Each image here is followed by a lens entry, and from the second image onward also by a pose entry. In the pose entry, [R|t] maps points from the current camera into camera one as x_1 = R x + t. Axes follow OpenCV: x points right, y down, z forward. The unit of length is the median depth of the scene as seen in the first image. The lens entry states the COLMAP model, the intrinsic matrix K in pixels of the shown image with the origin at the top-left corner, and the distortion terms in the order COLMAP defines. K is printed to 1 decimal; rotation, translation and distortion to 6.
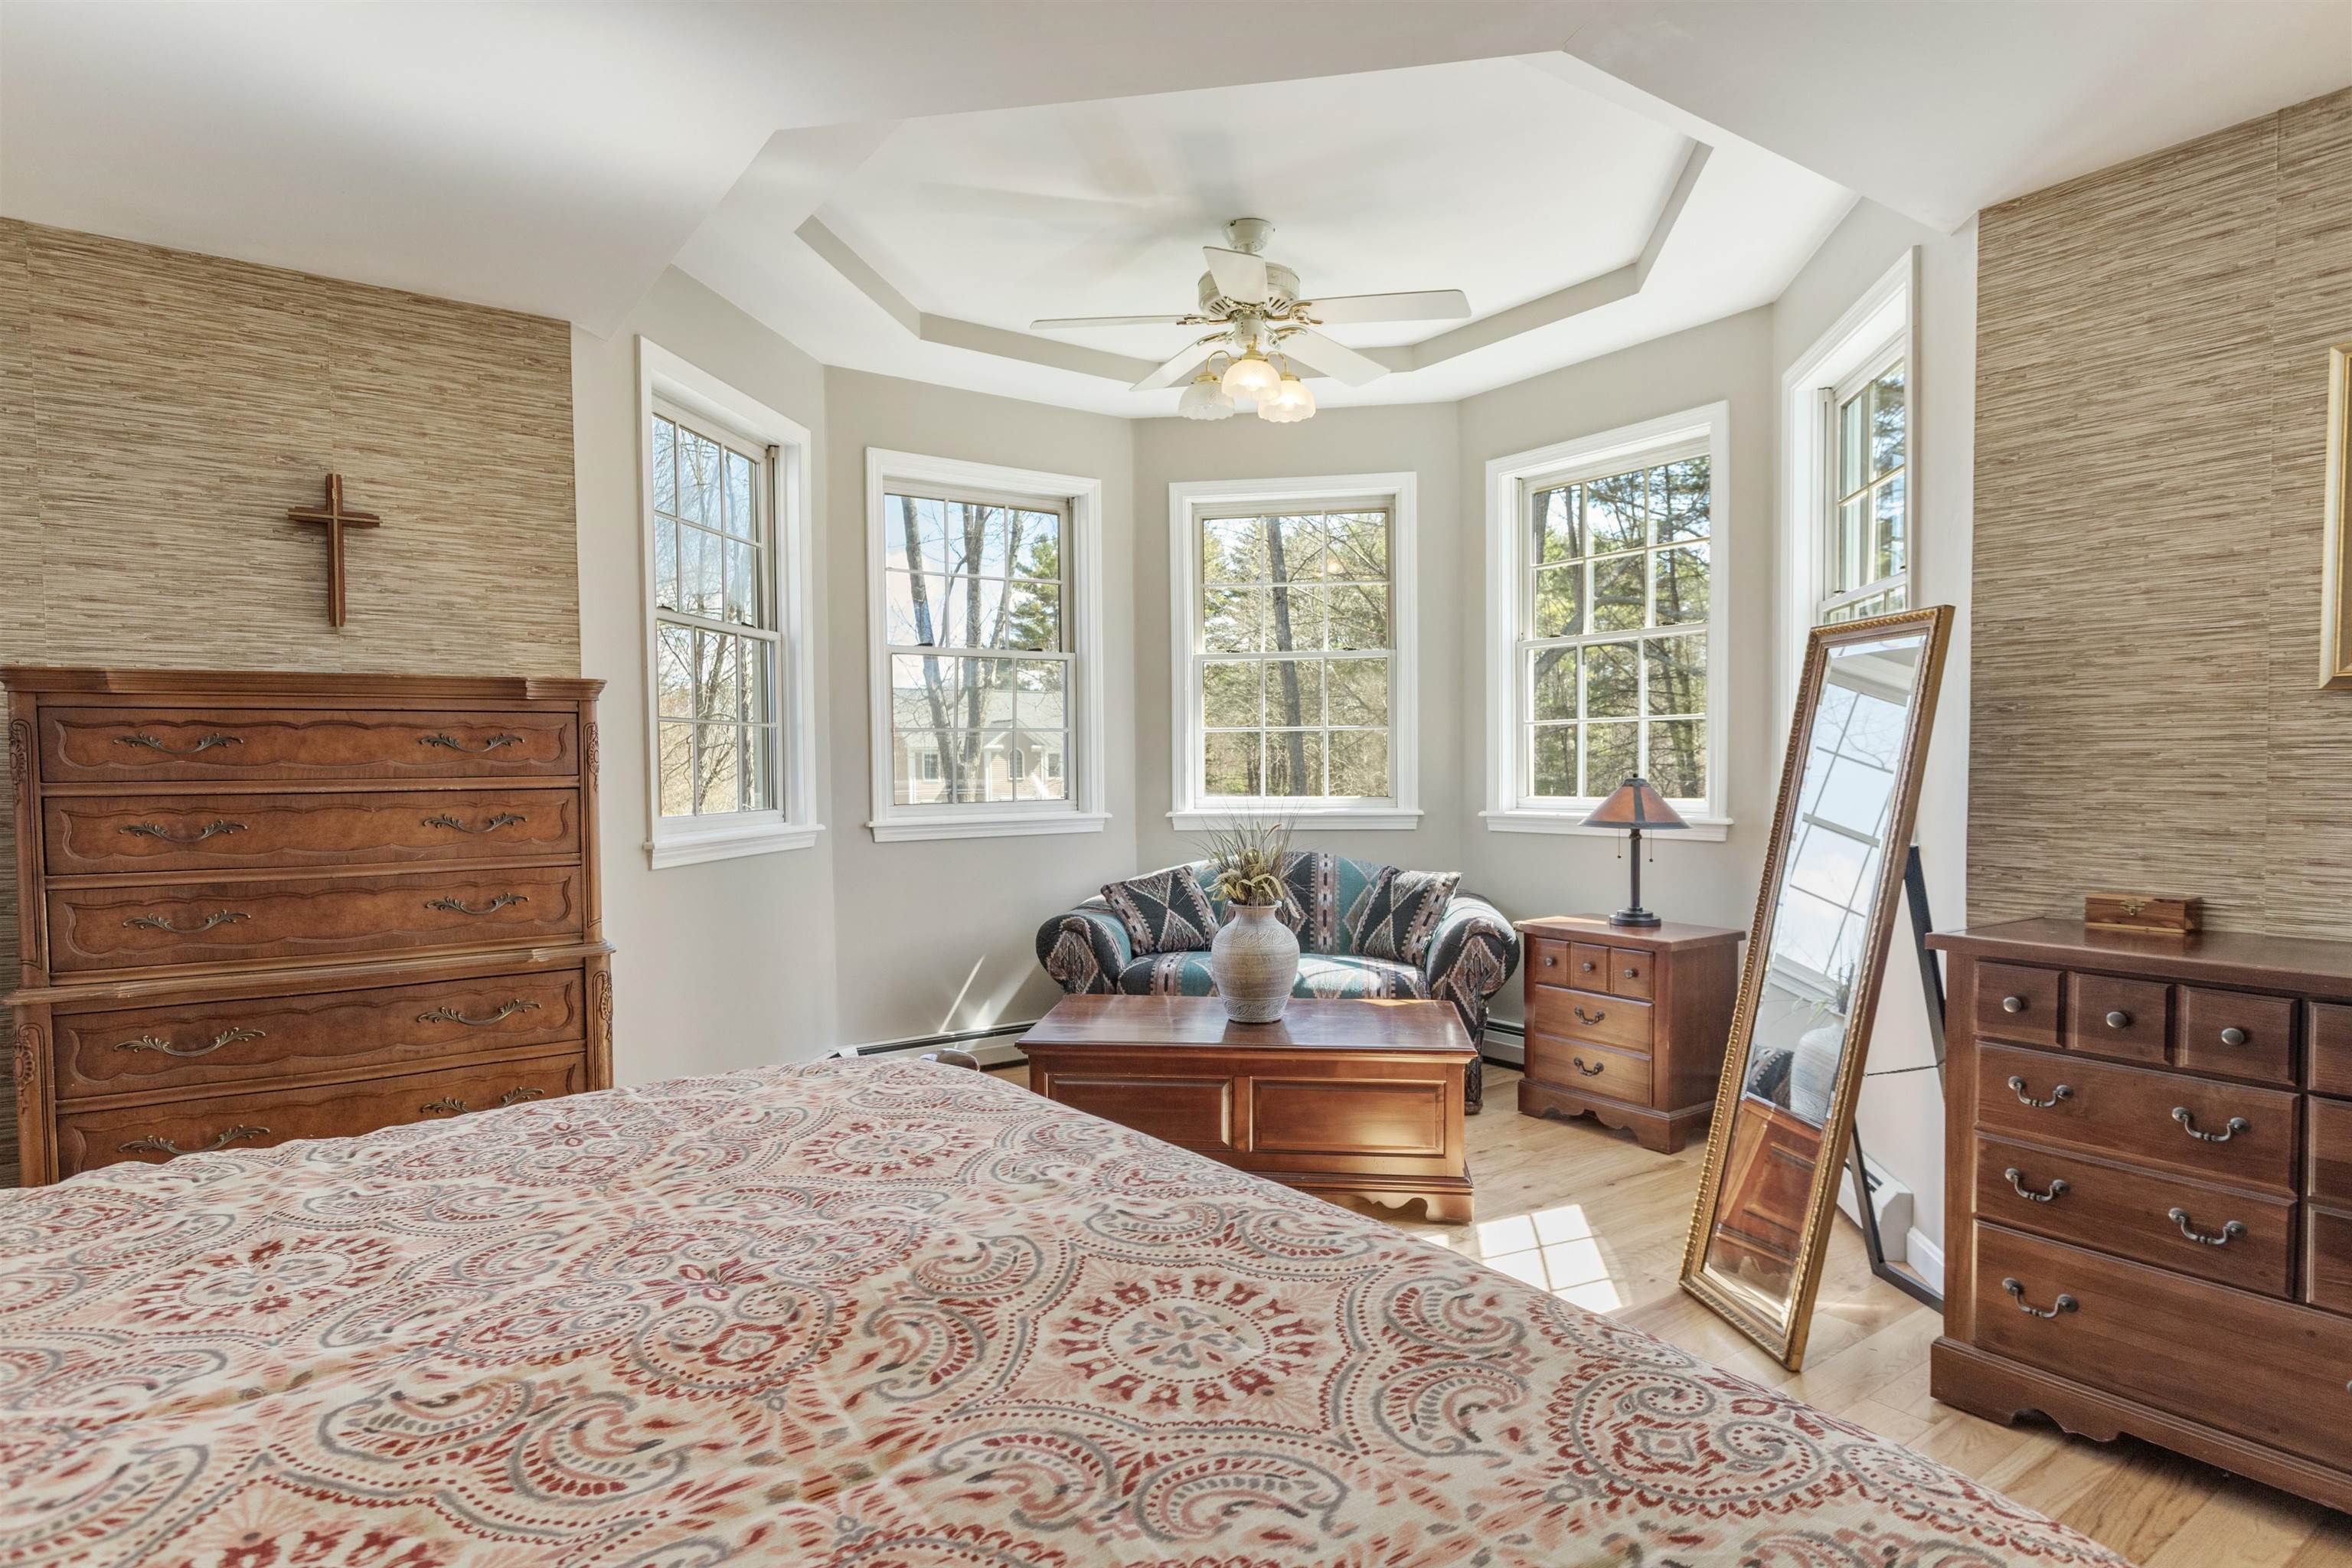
lens RADIAL K [[1294.3, 0, 1177.3], [0, 1294.3, 791.0], [0, 0, 1]] dist [-0.000971, 0.000375]
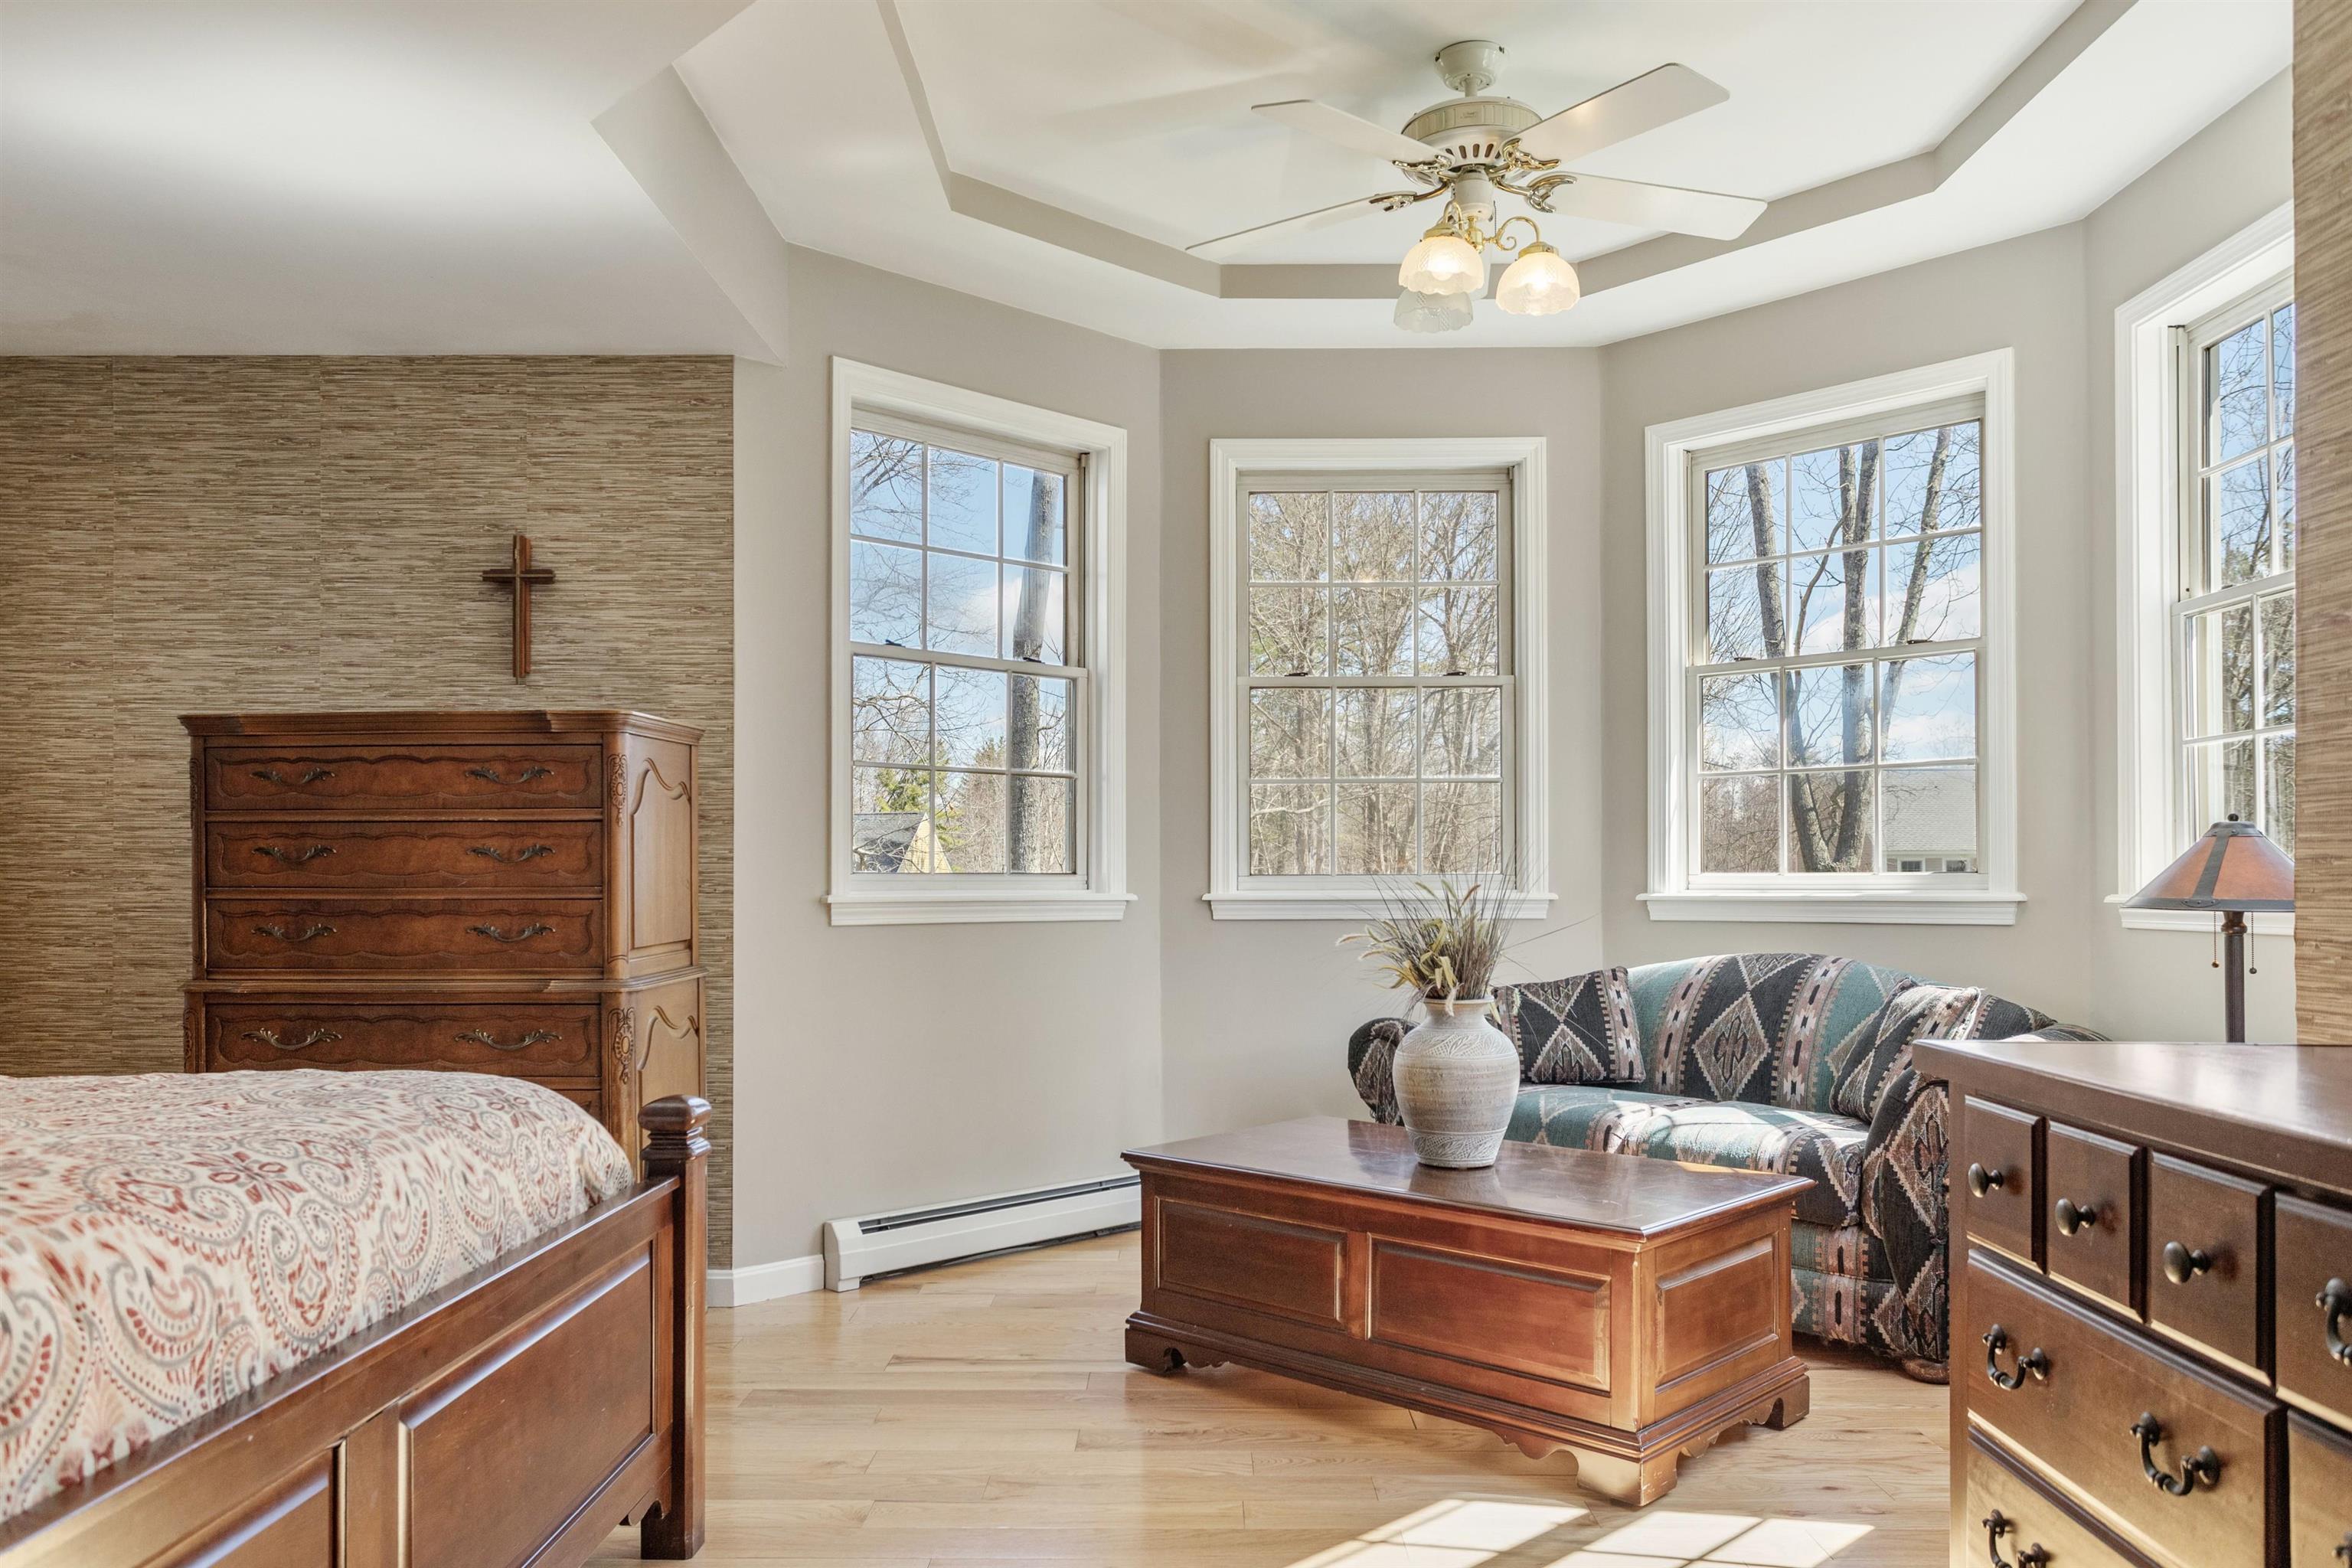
lens RADIAL K [[1696.2, 0, 1169.0], [0, 1696.2, 835.3], [0, 0, 1]] dist [-0.003322, 0.003544]
pose [[0.798943, -0.009160, -0.601337, 0.610576], [-0.019675, 0.998951, -0.041356, 0.049746], [0.601085, 0.044873, 0.797924, 0.210263]]
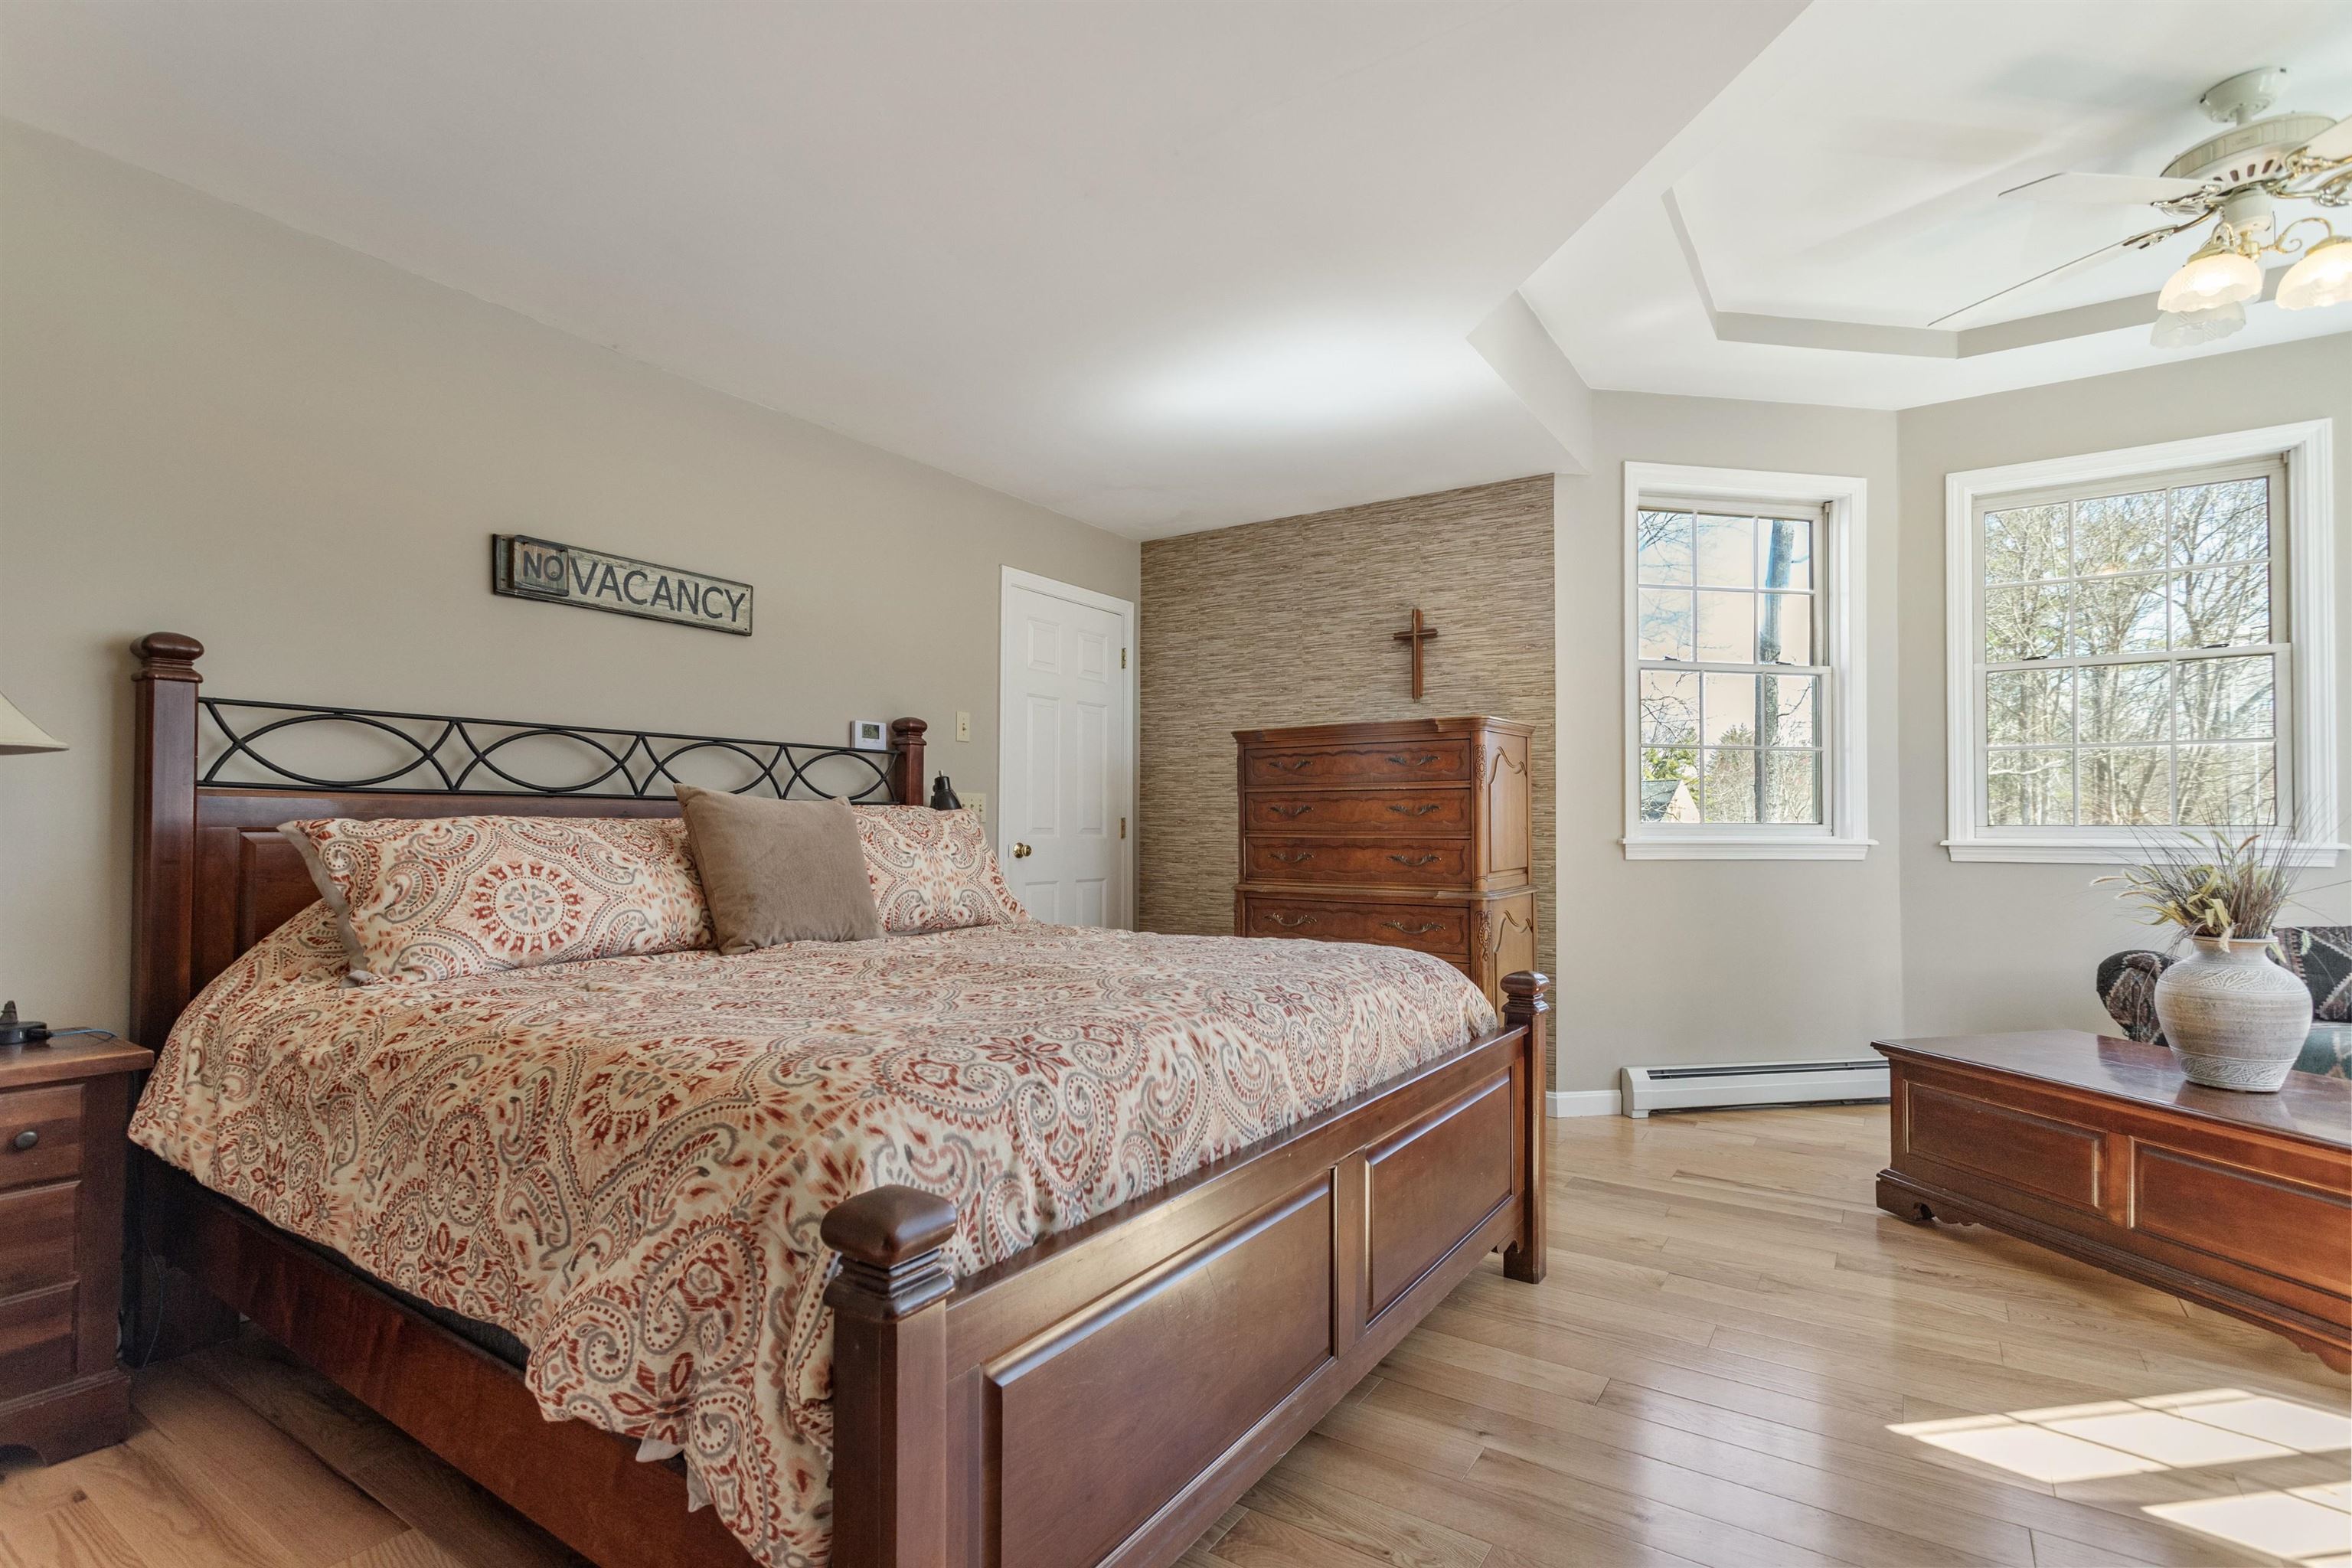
lens RADIAL K [[1126.3, 0, 1175.0], [0, 1126.3, 787.0], [0, 0, 1]] dist [-0.000340, 0.001306]
pose [[0.329659, -0.024054, -0.943794, 0.622188], [-0.029118, 0.998941, -0.035631, 0.049020], [0.943651, 0.039227, 0.328610, 0.220859]]
